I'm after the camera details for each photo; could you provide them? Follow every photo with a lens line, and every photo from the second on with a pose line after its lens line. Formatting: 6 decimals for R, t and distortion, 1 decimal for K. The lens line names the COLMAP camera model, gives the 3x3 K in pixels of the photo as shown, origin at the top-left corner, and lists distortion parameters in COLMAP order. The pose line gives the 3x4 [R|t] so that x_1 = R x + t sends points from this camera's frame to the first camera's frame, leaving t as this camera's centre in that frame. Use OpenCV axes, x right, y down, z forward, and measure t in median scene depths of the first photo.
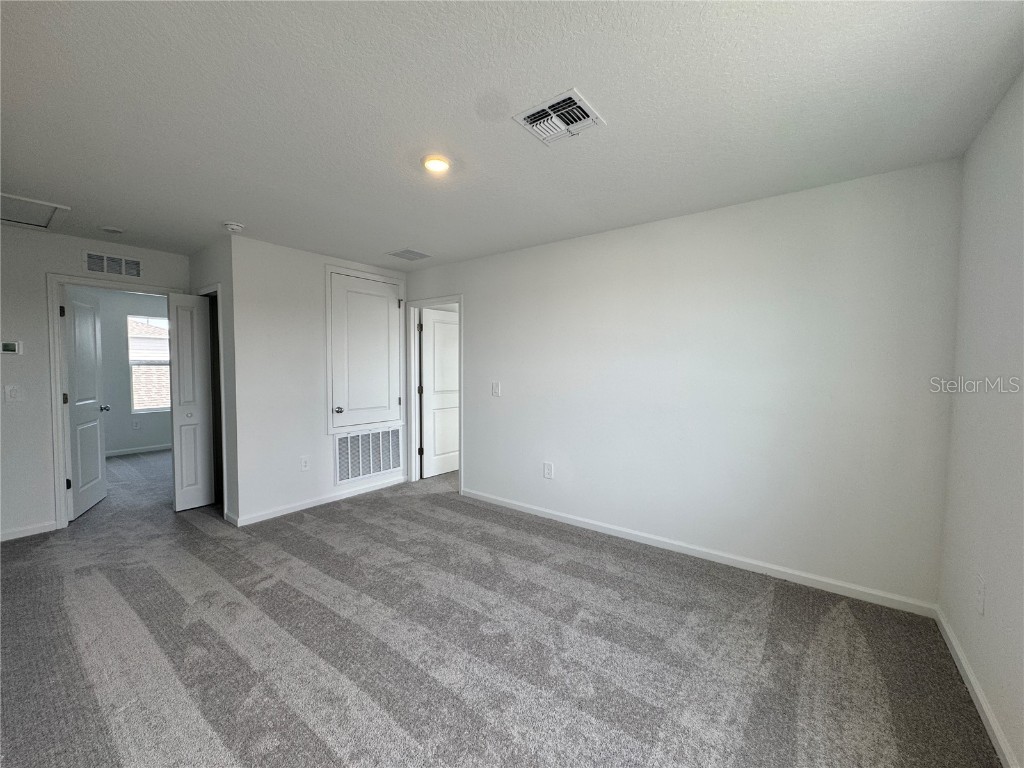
lens RADIAL K [[410.0, 0, 514.3], [0, 410.0, 385.8], [0, 0, 1]] dist [-0.003603, 0.000588]
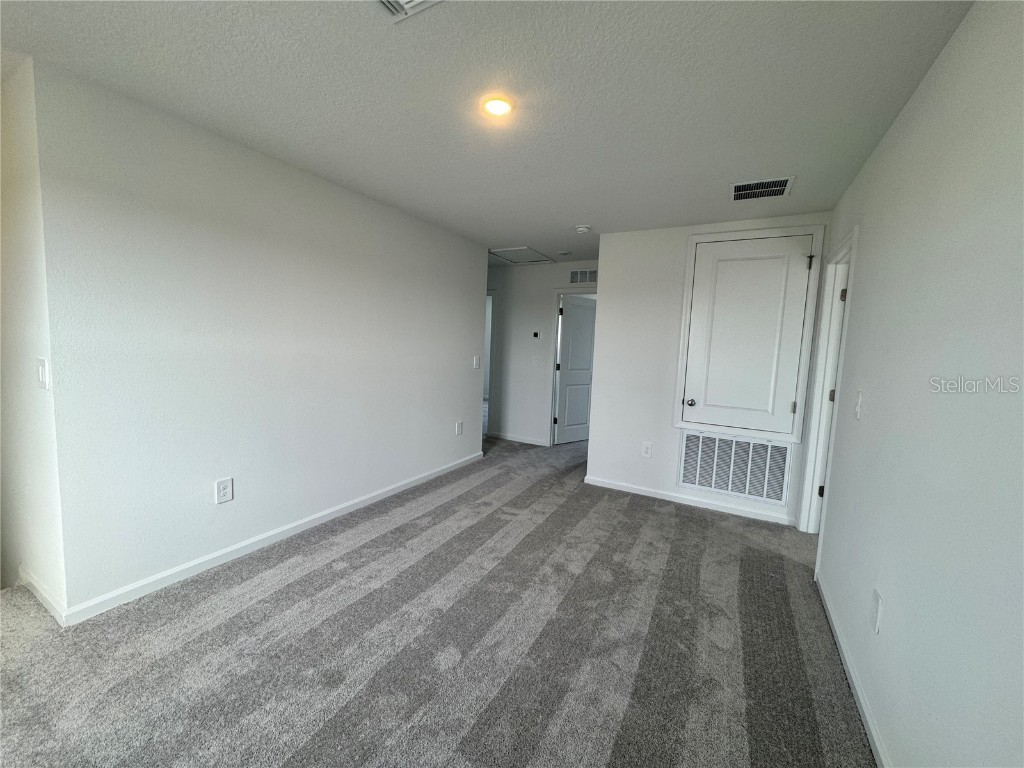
lens RADIAL K [[410.0, 0, 510.5], [0, 410.0, 385.7], [0, 0, 1]] dist [-0.003603, 0.000588]
pose [[0.133304, 0.102802, -0.985729, 0.443629], [-0.087528, 0.991940, 0.091613, -0.026598], [0.987203, 0.074066, 0.141228, 0.589617]]
